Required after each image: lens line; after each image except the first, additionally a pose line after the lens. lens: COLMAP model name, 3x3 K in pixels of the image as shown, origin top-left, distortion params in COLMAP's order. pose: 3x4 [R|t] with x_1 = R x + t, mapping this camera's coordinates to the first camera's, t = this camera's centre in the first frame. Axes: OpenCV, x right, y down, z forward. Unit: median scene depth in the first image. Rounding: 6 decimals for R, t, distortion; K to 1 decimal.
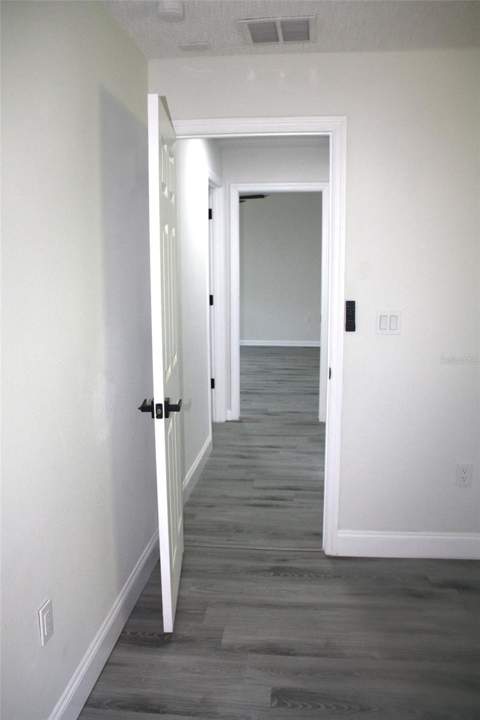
lens RADIAL K [[626.2, 0, 240.0], [0, 626.2, 360.0], [0, 0, 1]] dist [-0.127691, 0.077260]
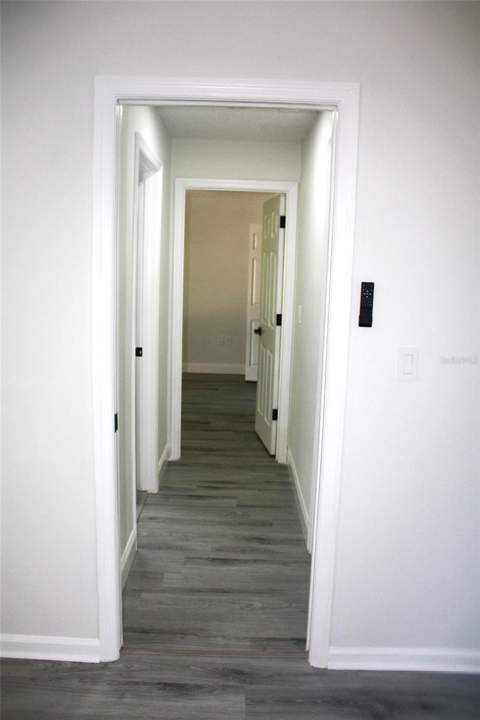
lens RADIAL K [[626.2, 0, 240.0], [0, 626.2, 360.0], [0, 0, 1]] dist [-0.127691, 0.077260]
pose [[-0.992891, -0.006975, -0.118824, 0.128039], [-0.045274, 0.945377, 0.322820, -0.314052], [0.110082, 0.325905, -0.938972, 1.762578]]
